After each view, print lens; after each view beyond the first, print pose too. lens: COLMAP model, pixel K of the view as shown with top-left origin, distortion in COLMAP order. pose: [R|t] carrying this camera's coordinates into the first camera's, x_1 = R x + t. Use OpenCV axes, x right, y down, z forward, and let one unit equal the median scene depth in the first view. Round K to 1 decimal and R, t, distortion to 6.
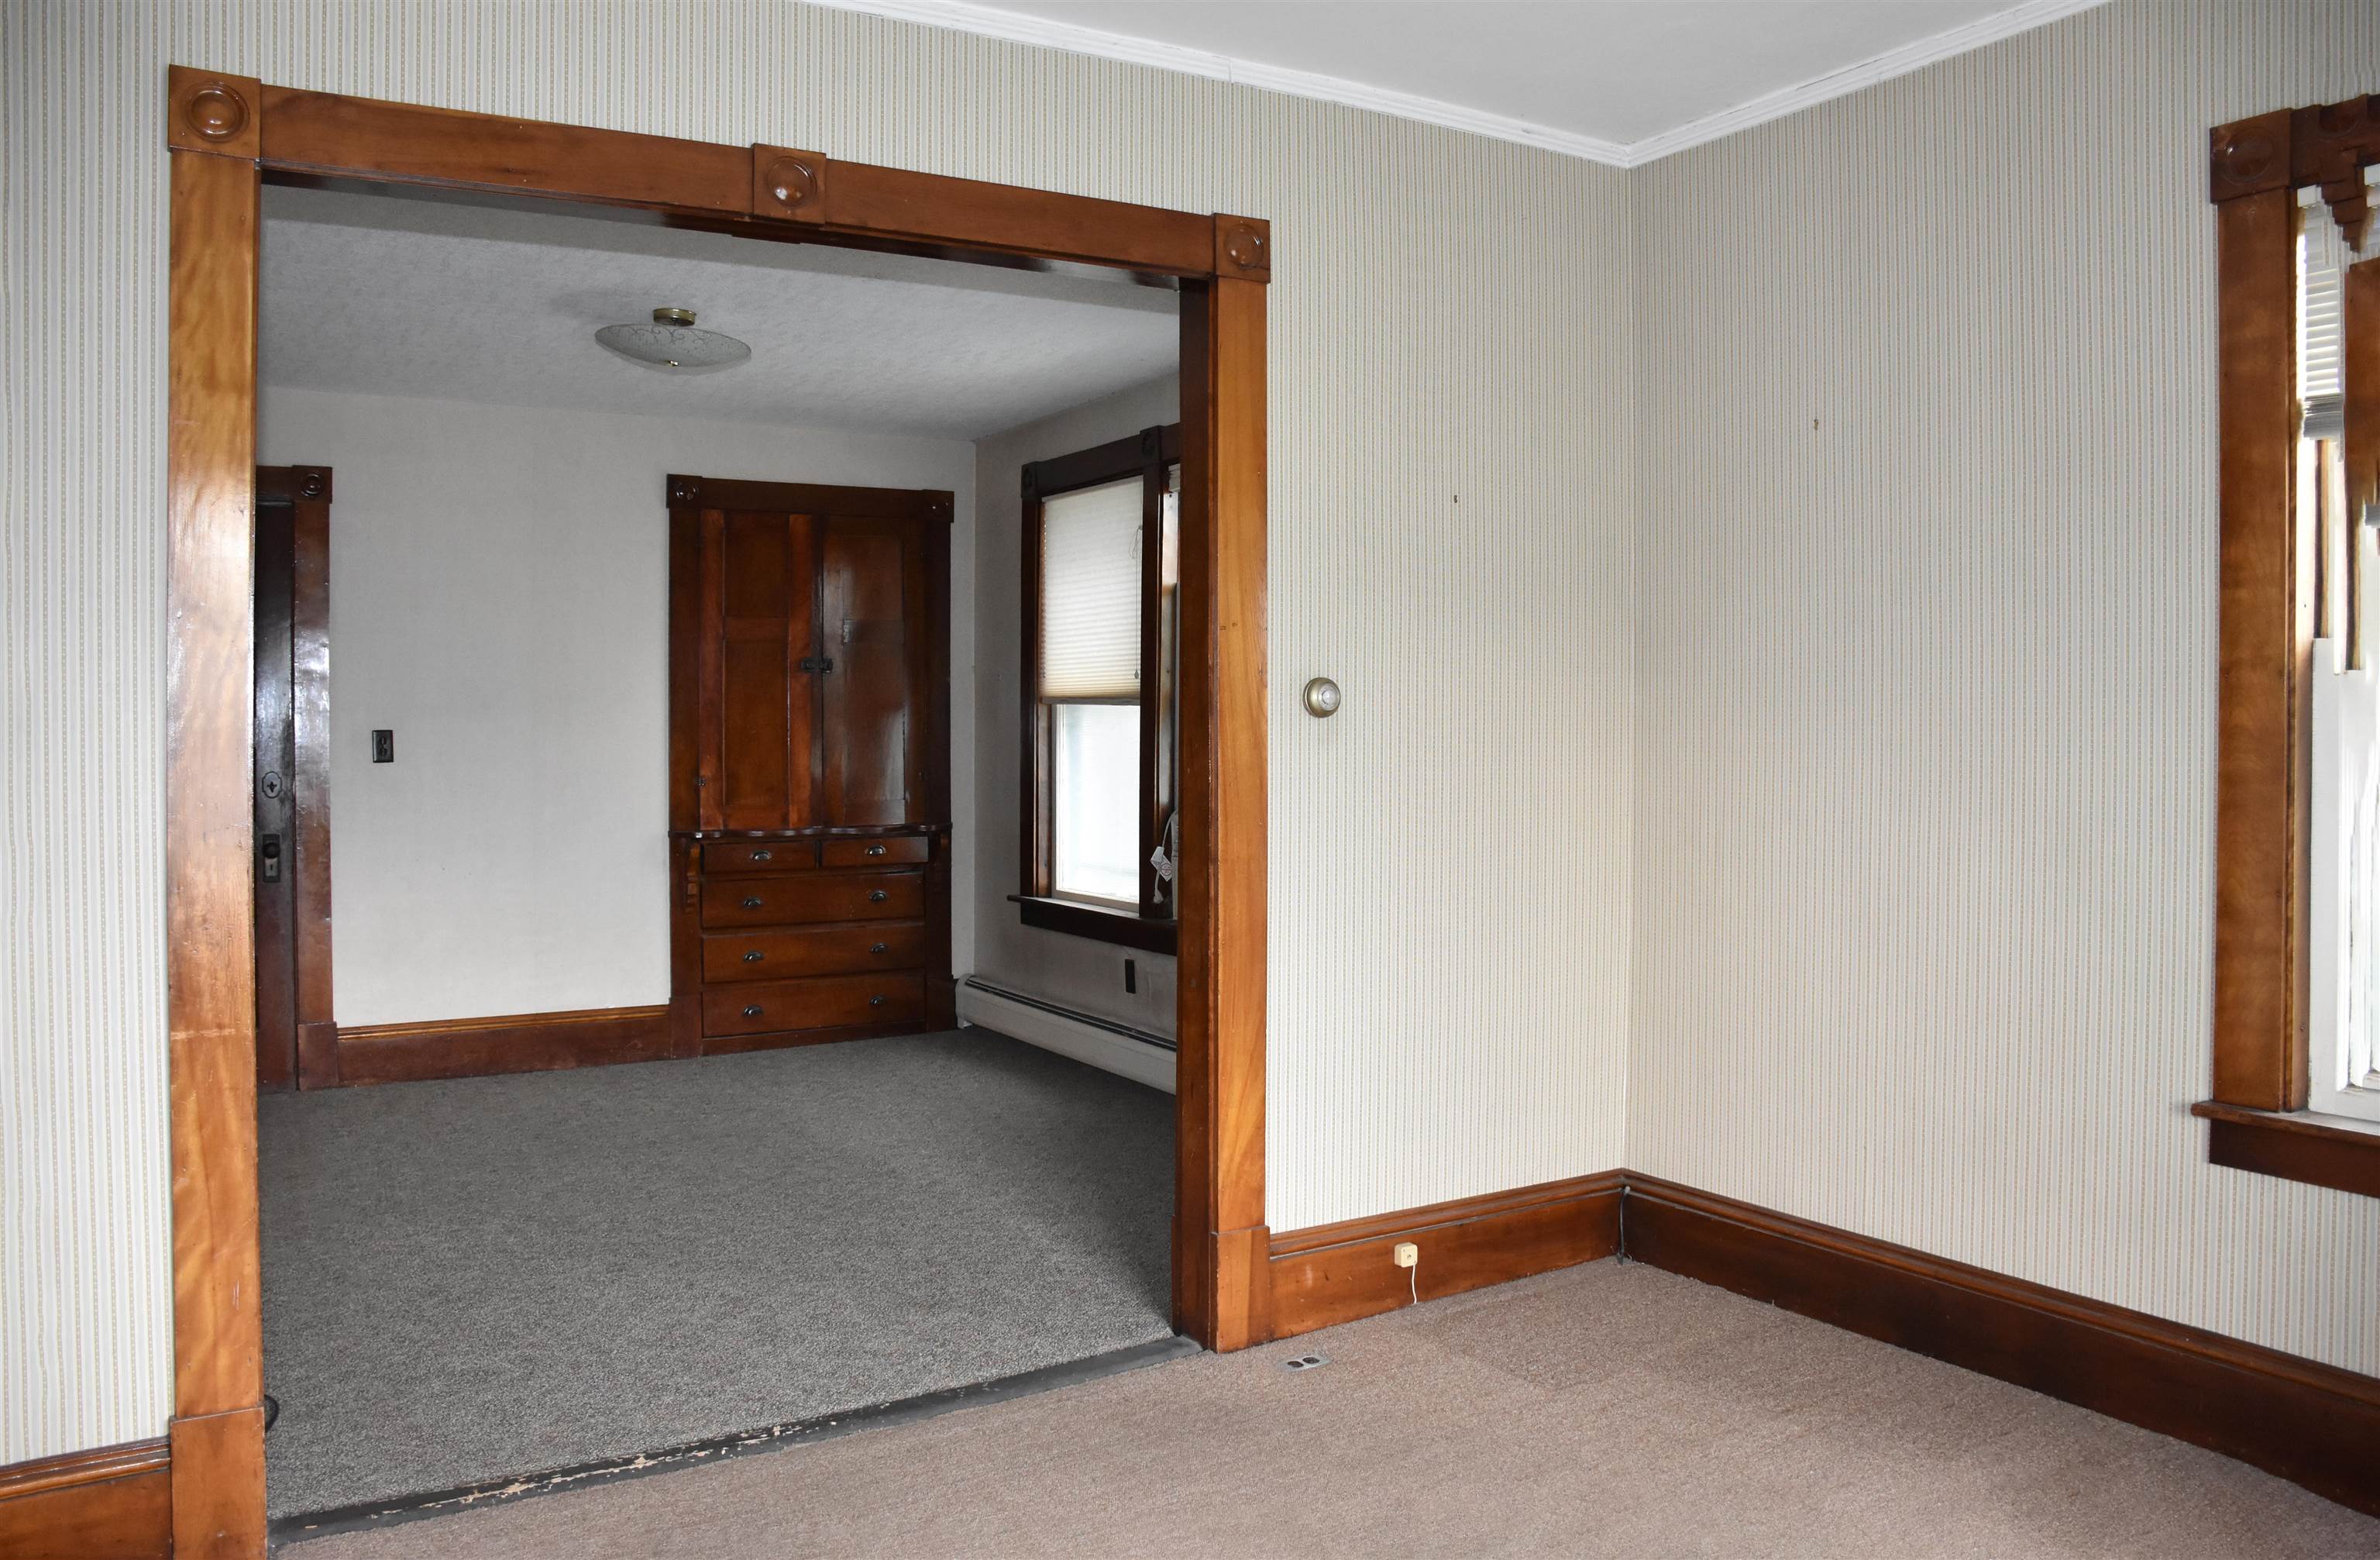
lens RADIAL K [[1808.4, 0, 1194.3], [0, 1808.4, 753.3], [0, 0, 1]] dist [-0.150324, 0.111535]
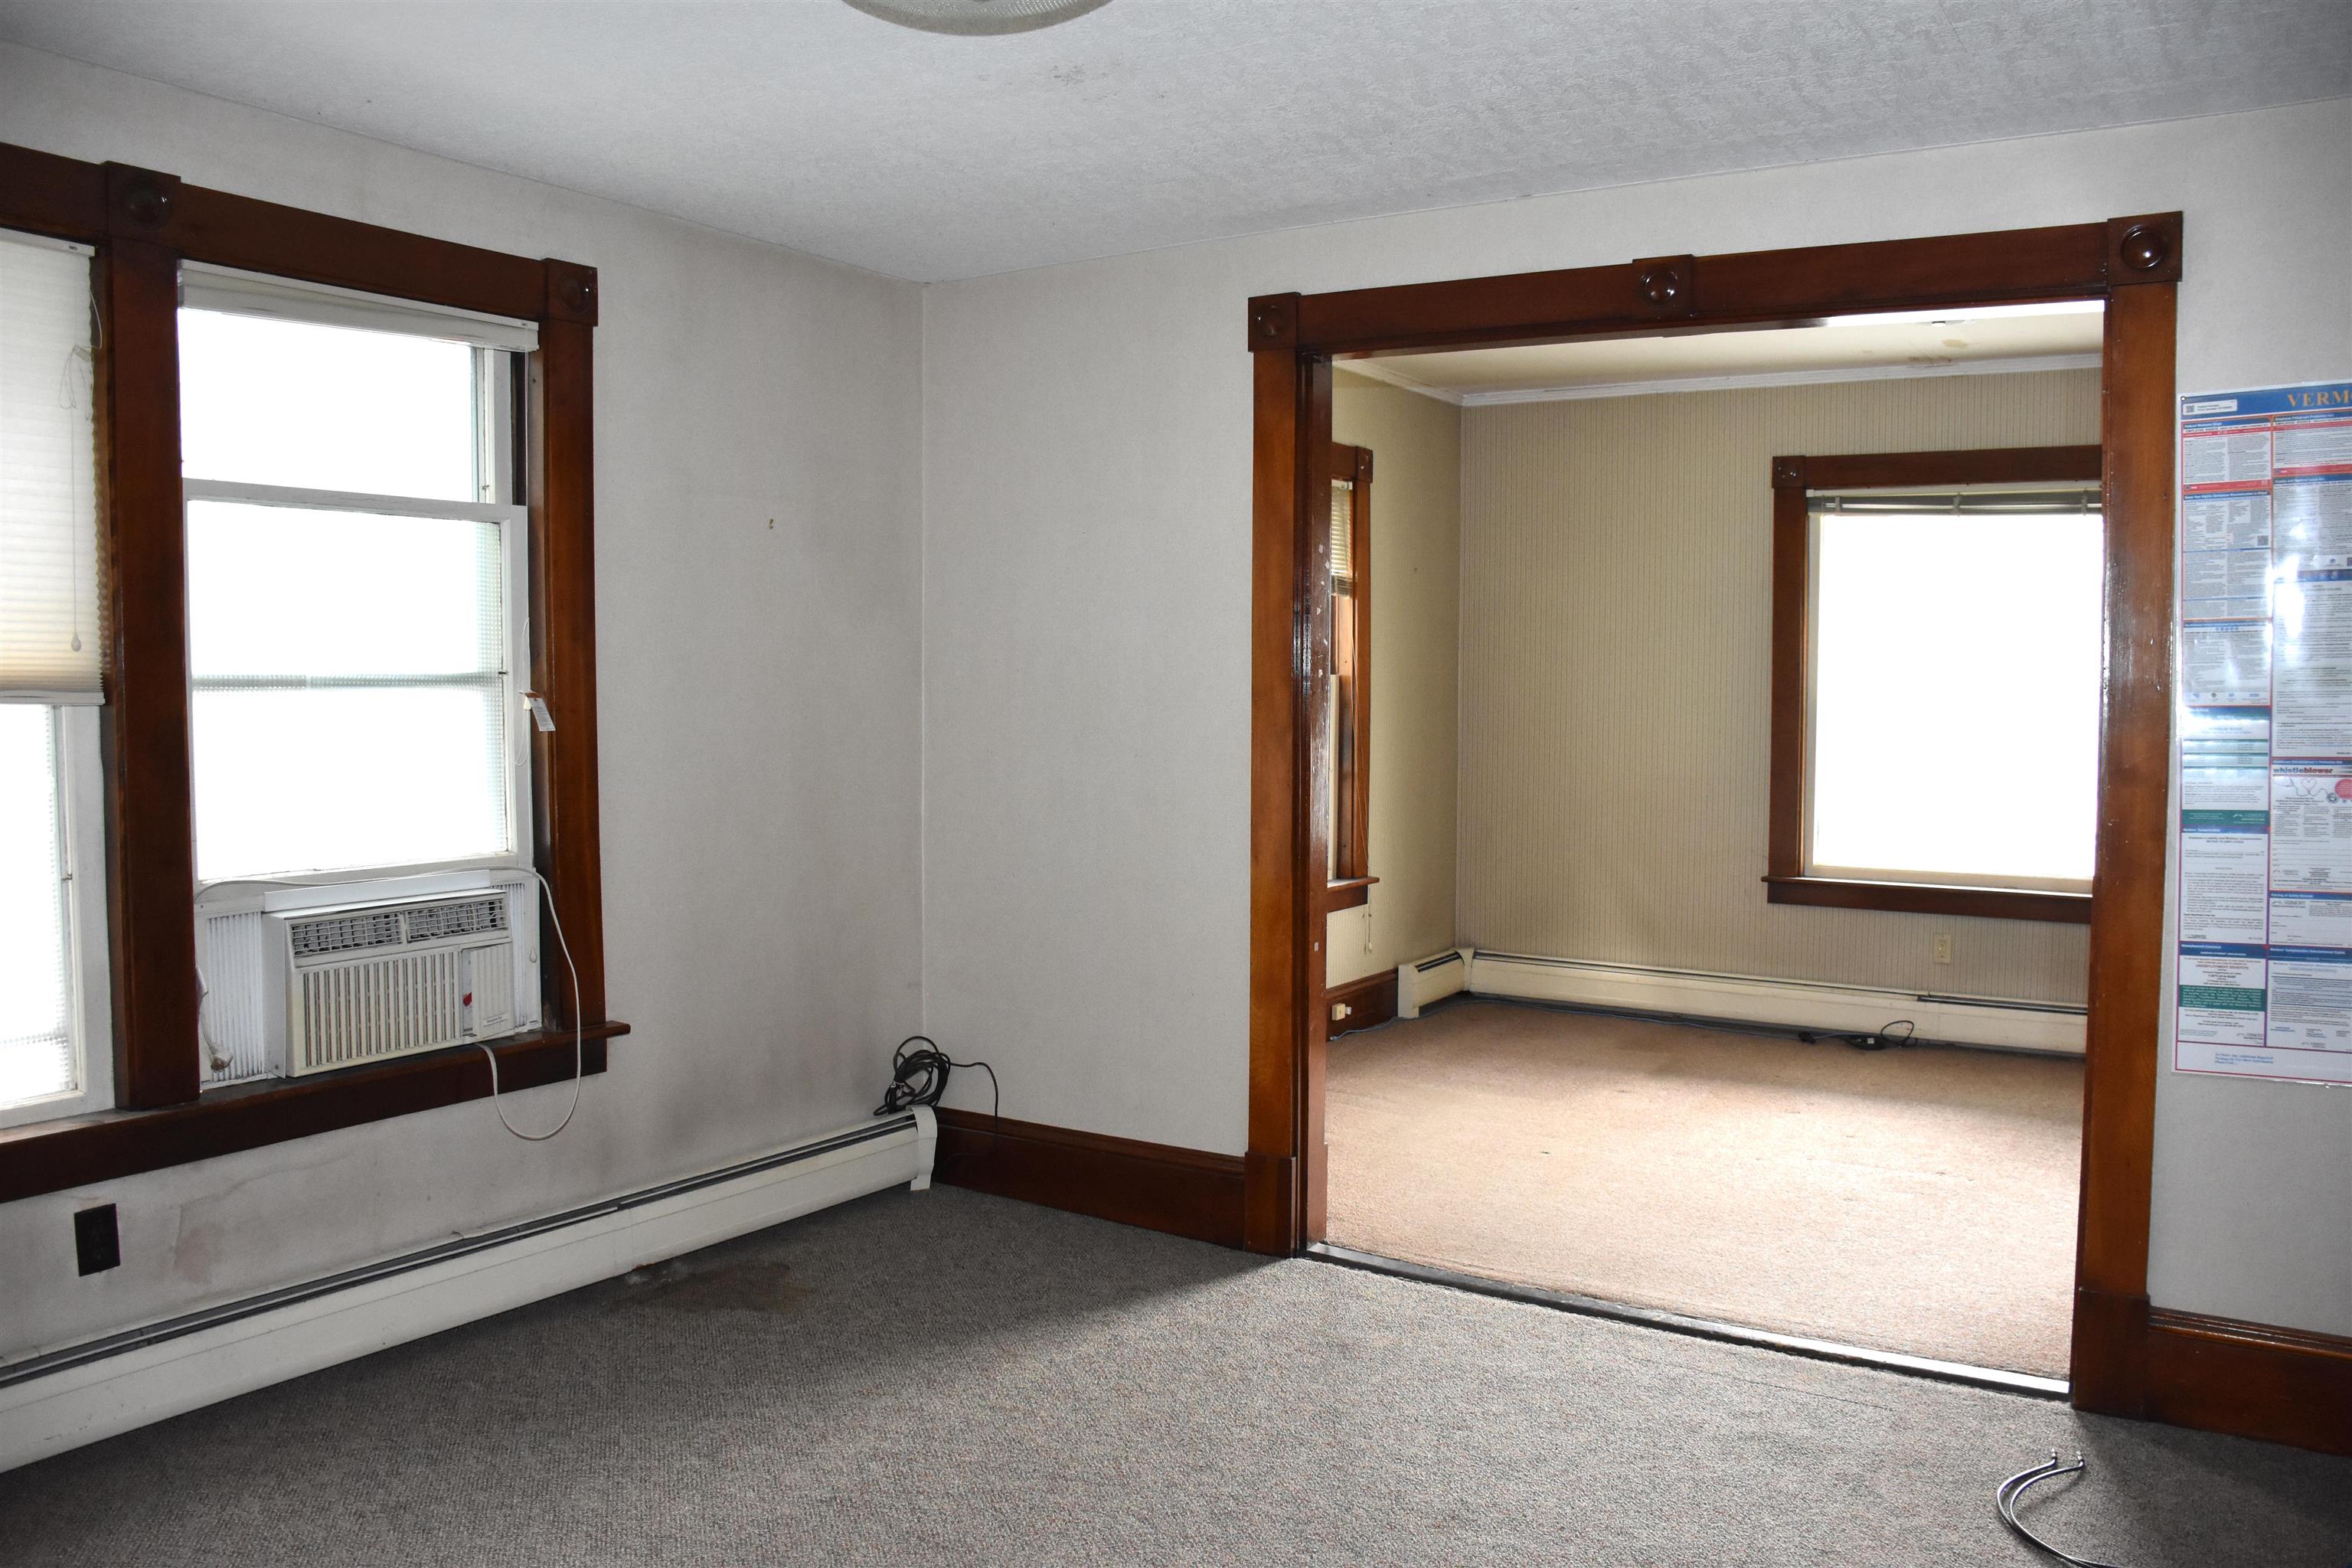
lens RADIAL K [[1841.4, 0, 1183.0], [0, 1841.4, 798.2], [0, 0, 1]] dist [-0.150275, 0.110328]
pose [[-0.446708, -0.056955, 0.892865, -0.983725], [0.008562, 0.997654, 0.067923, -0.050526], [-0.894639, 0.037986, -0.445173, 1.530100]]
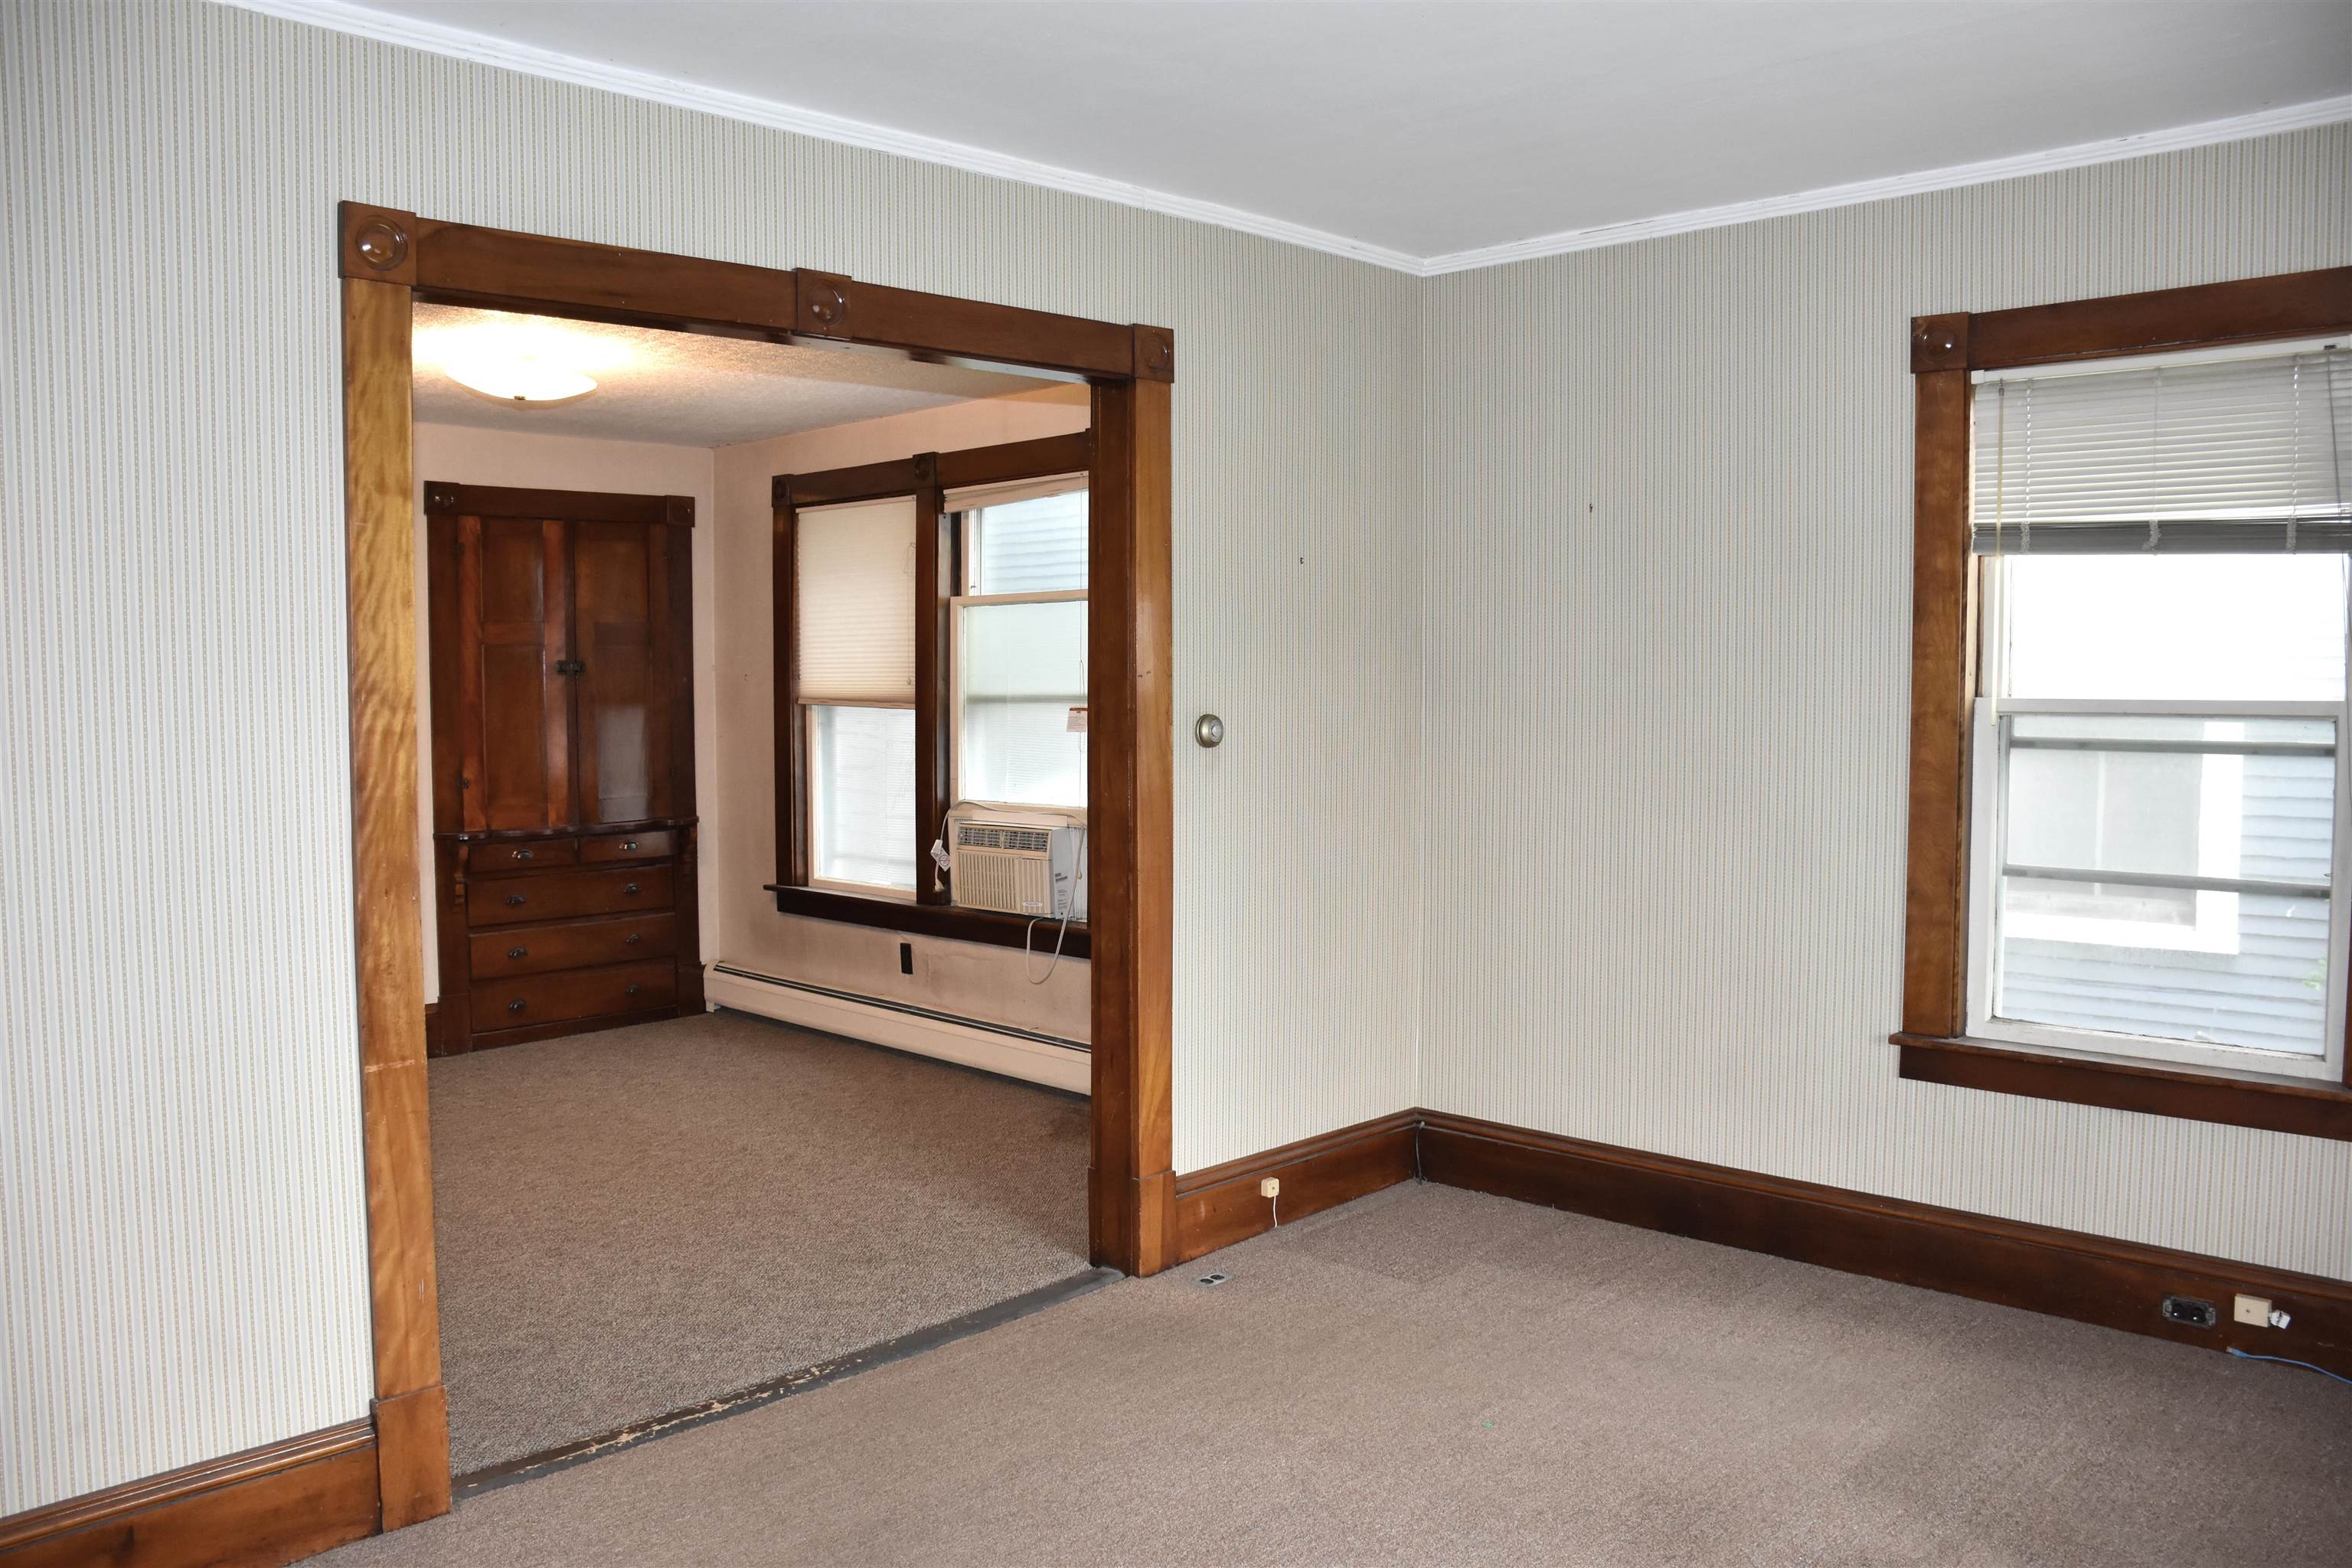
lens RADIAL K [[1841.4, 0, 1183.0], [0, 1841.4, 798.2], [0, 0, 1]] dist [-0.150275, 0.110328]
pose [[0.967306, -0.019315, 0.252876, -0.246617], [0.006229, 0.998604, 0.052447, -0.048589], [-0.253536, -0.049158, 0.966076, -0.172065]]
